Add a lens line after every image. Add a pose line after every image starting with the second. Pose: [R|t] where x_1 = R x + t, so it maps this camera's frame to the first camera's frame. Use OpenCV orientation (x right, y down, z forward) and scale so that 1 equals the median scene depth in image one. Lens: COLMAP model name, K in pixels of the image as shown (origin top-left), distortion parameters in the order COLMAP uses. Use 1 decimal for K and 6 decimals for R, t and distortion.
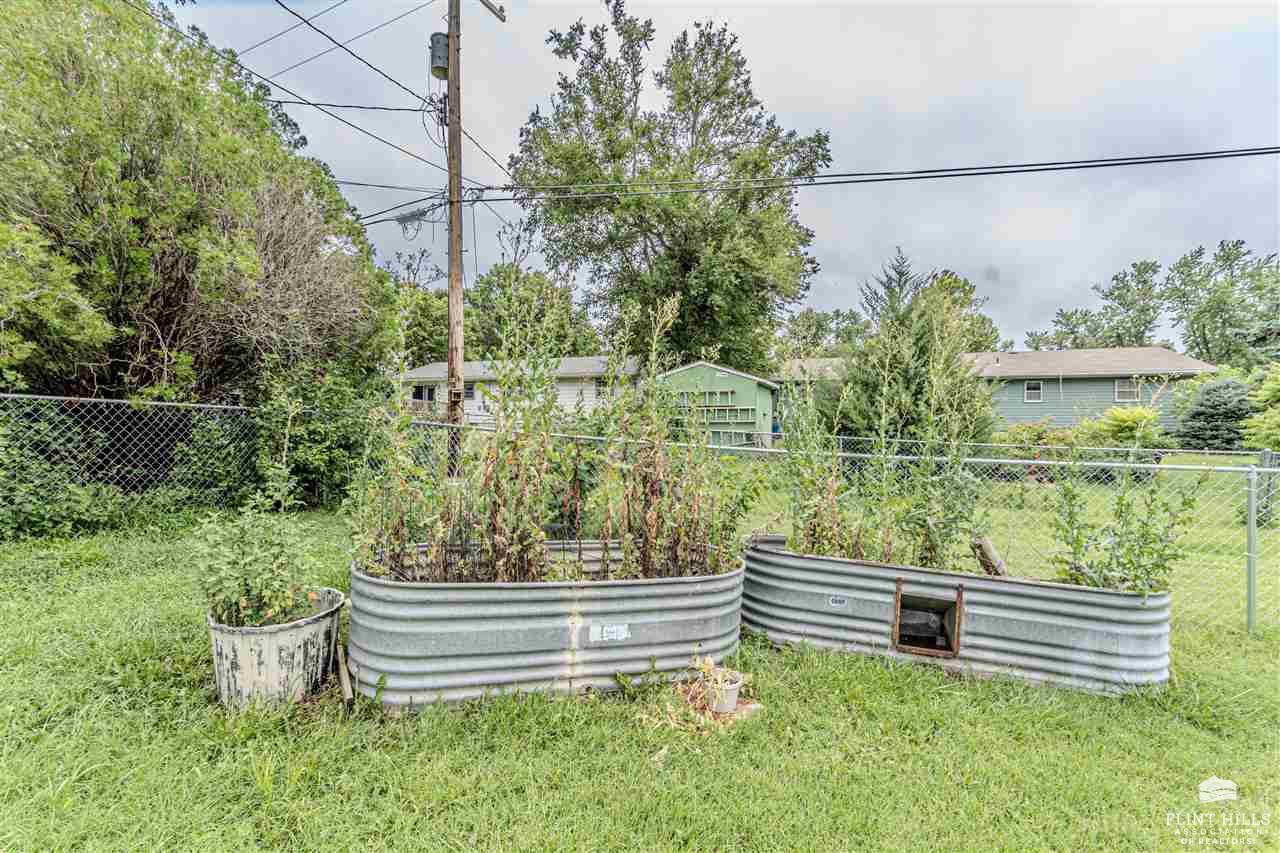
lens RADIAL K [[568.1, 0, 635.4], [0, 568.1, 423.8], [0, 0, 1]] dist [-0.001565, 0.001497]
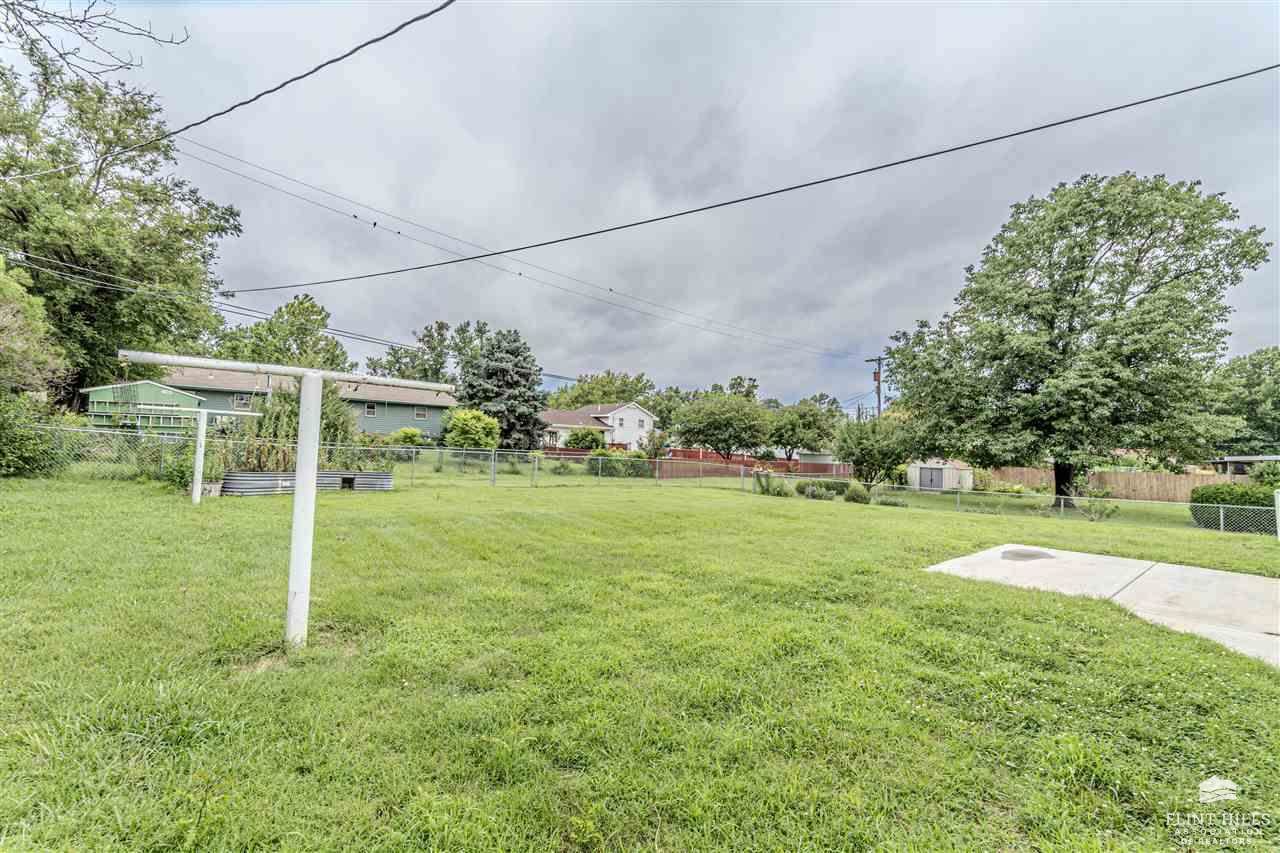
lens RADIAL K [[568.1, 0, 636.7], [0, 568.1, 426.5], [0, 0, 1]] dist [-0.001565, 0.001497]
pose [[0.496234, 0.029116, 0.867701, -0.130332], [-0.030357, 0.999408, -0.016175, -0.004407], [-0.867658, -0.018314, 0.496824, -0.184526]]
